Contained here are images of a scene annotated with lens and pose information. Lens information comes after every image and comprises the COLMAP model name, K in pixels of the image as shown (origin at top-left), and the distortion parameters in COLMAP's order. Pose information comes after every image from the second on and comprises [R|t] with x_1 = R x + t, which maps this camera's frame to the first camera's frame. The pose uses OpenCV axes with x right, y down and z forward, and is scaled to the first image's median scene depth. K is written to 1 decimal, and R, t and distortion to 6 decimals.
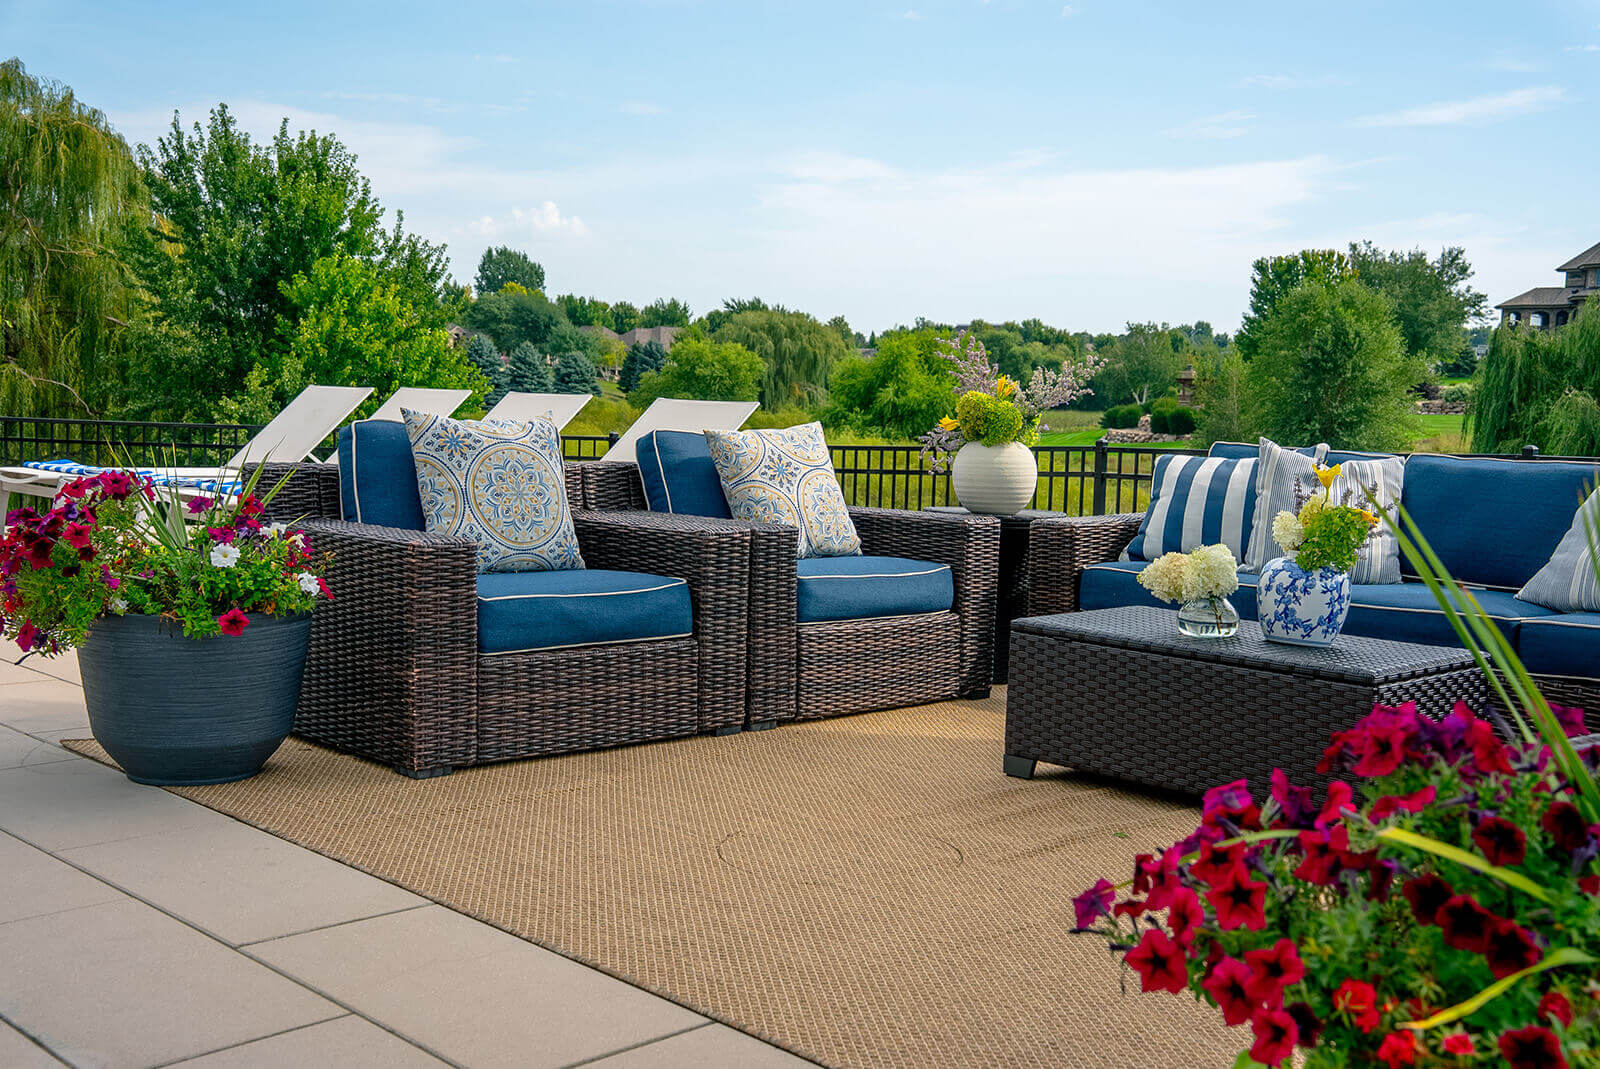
lens RADIAL K [[1875.0, 0, 800.0], [0, 1875.0, 534.5], [0, 0, 1]] dist [0.050929, 0.298654]
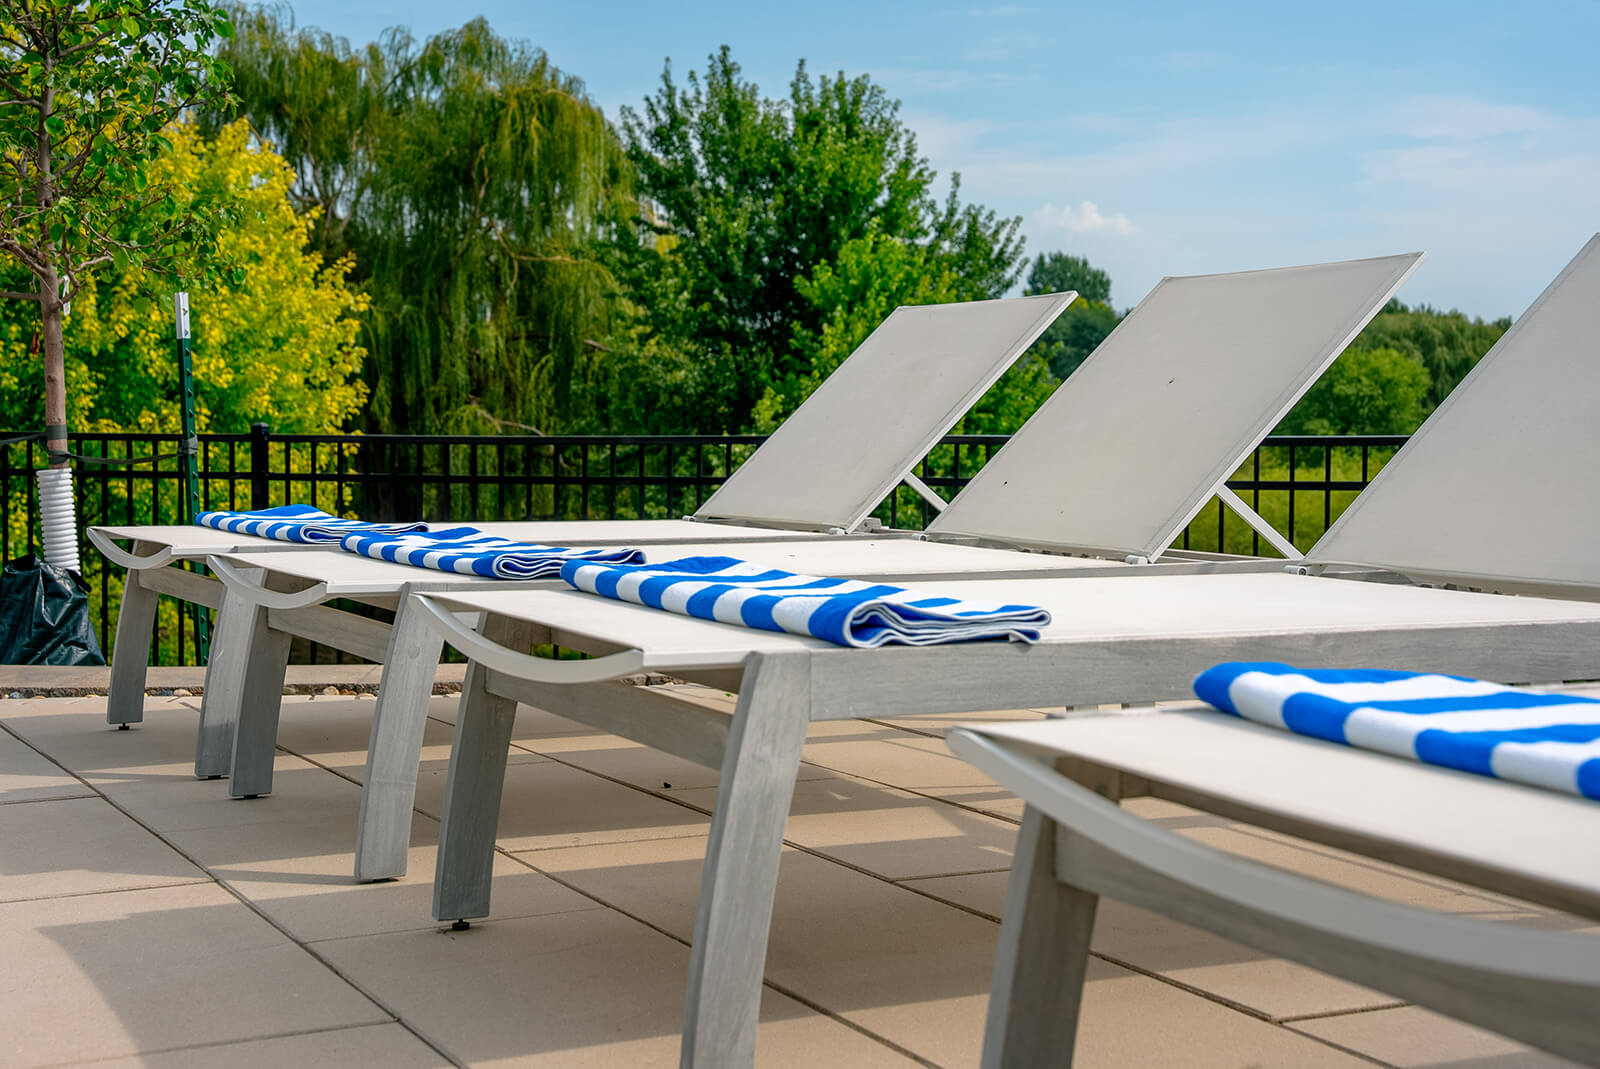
lens RADIAL K [[2169.4, 0, 800.0], [0, 2169.4, 534.5], [0, 0, 1]] dist [0.087613, -0.010823]
pose [[0.965189, -0.017270, -0.260983, -0.055551], [0.008807, 0.999398, -0.033562, -0.005406], [0.261406, 0.030095, 0.964760, 0.188655]]
